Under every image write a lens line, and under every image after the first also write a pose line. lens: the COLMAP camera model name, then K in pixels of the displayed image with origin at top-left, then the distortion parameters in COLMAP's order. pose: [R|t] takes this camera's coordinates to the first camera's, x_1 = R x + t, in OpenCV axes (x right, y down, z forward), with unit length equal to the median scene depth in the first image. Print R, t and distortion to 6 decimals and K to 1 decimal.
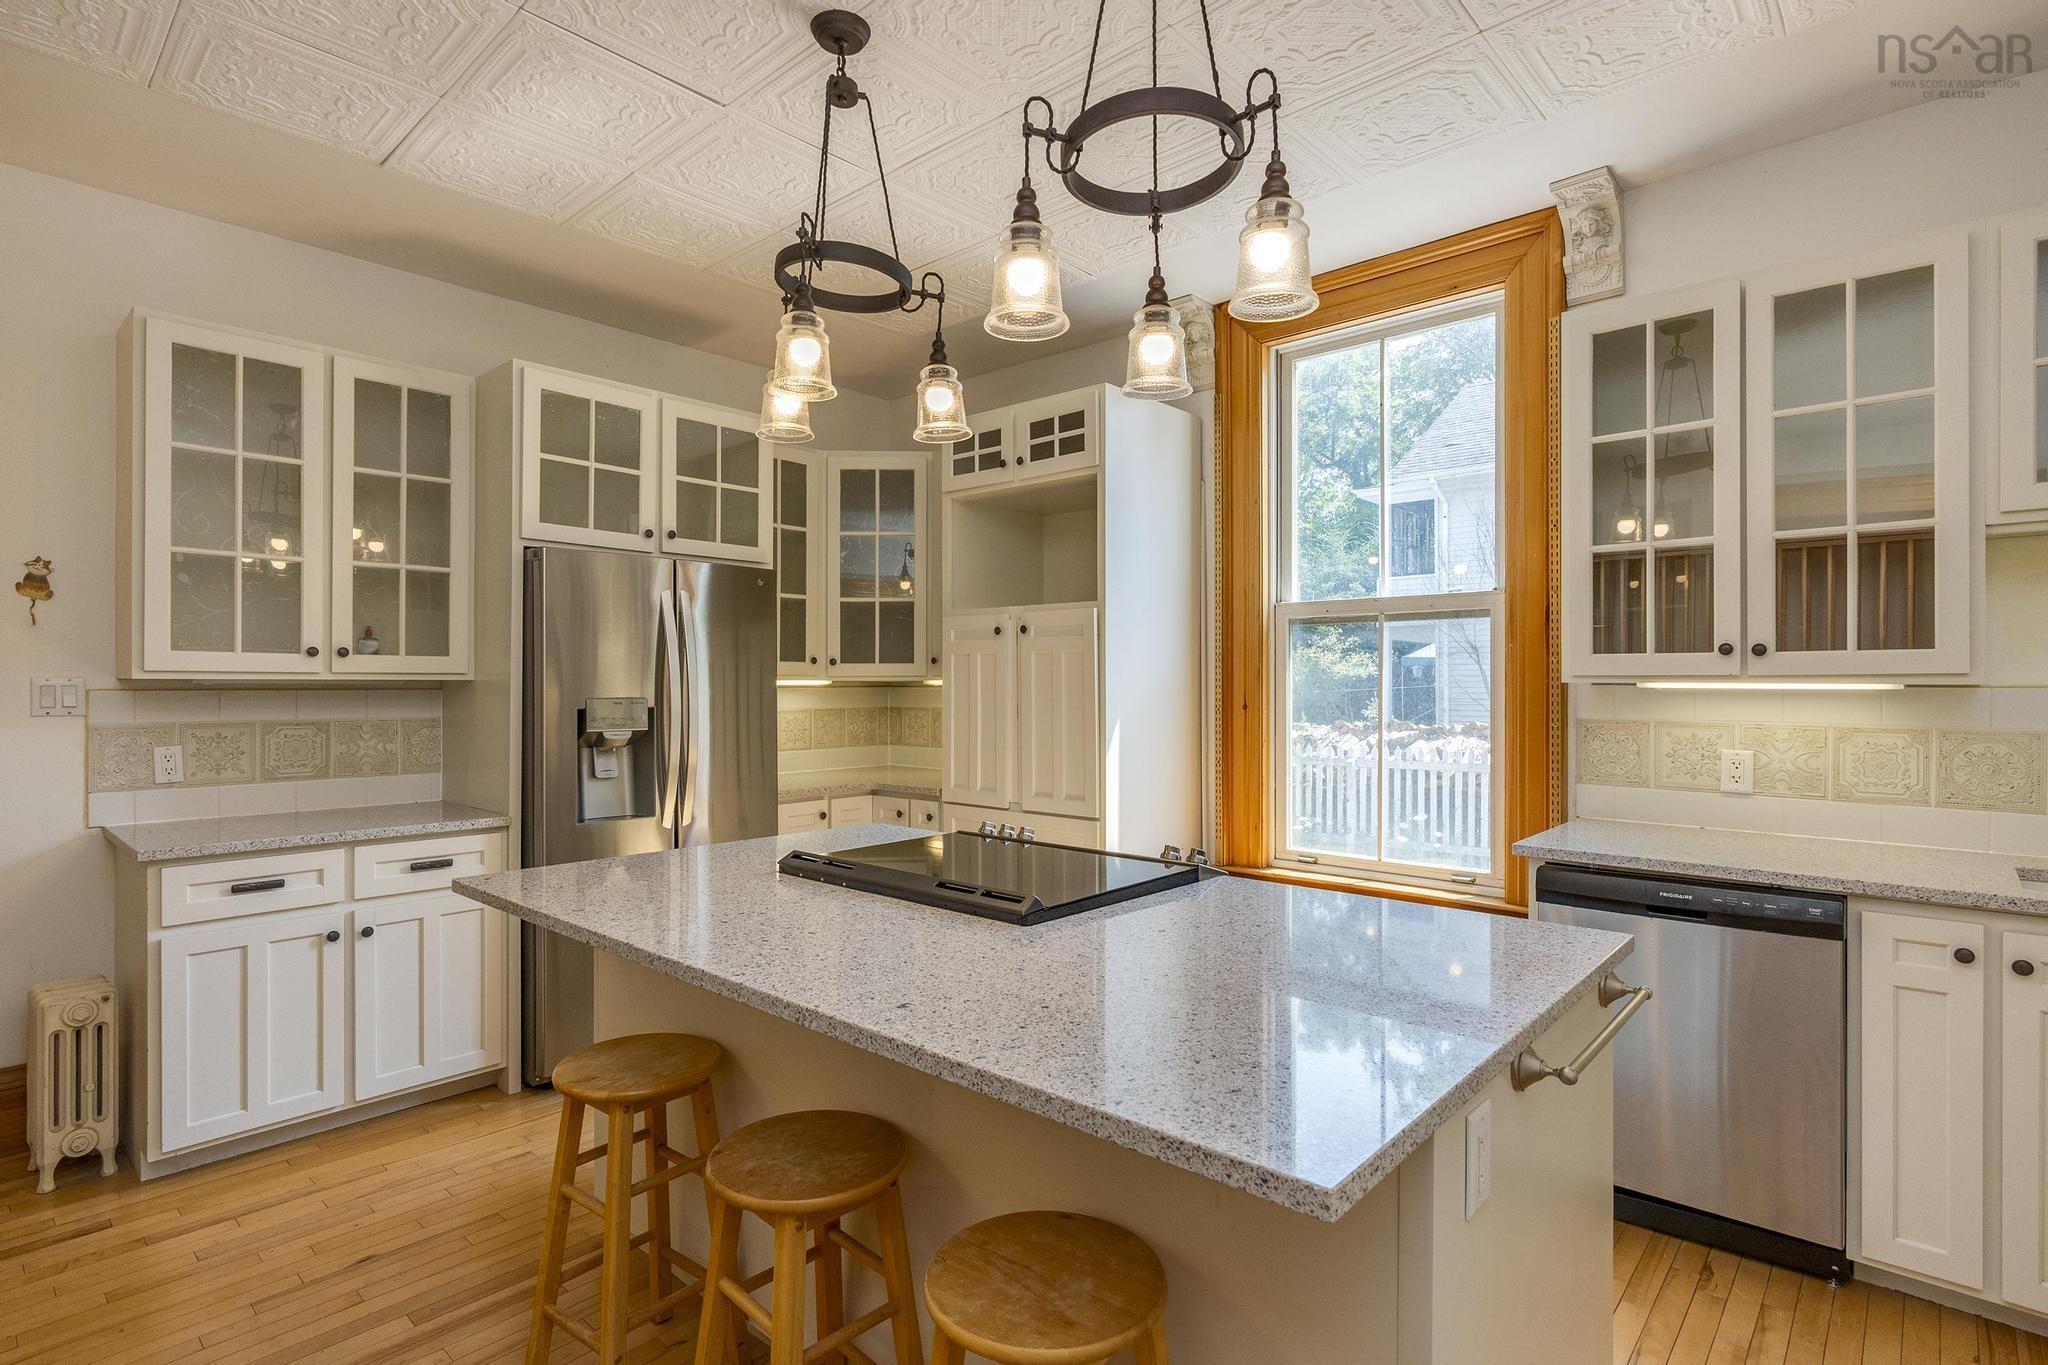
lens RADIAL K [[1004.0, 0, 1024.0], [0, 1004.0, 681.8], [0, 0, 1]] dist [0.003589, 0.000500]
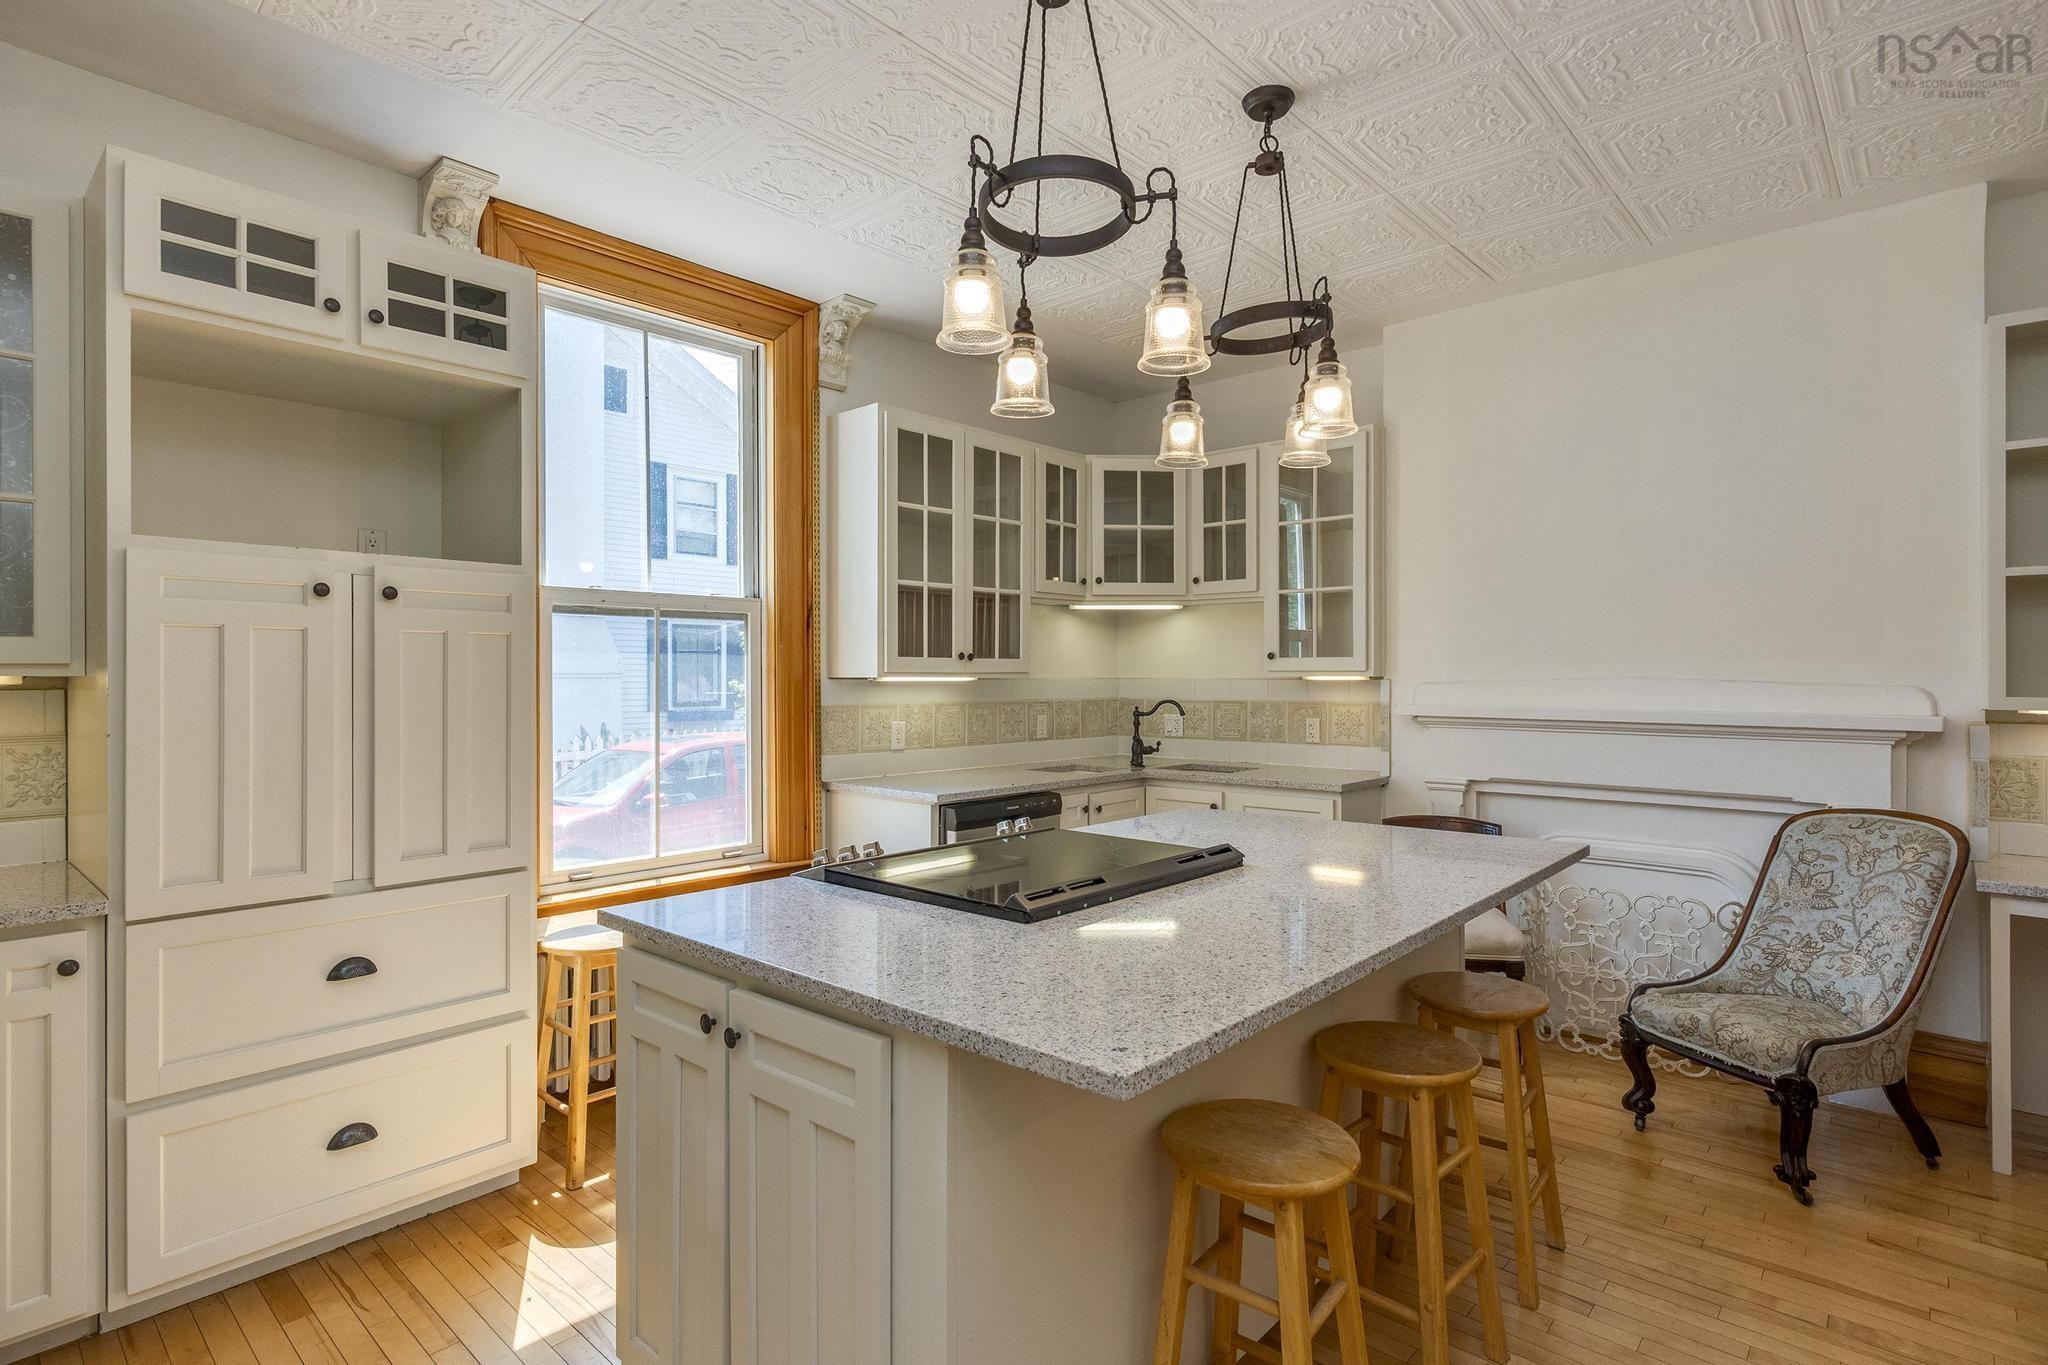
lens RADIAL K [[1004.0, 0, 1025.1], [0, 1004.0, 679.3], [0, 0, 1]] dist [0.003589, 0.000500]
pose [[0.005611, -0.003212, 0.999979, -0.633487], [0.000932, 0.999994, 0.003207, -0.000953], [-0.999984, 0.000914, 0.005614, 0.620901]]
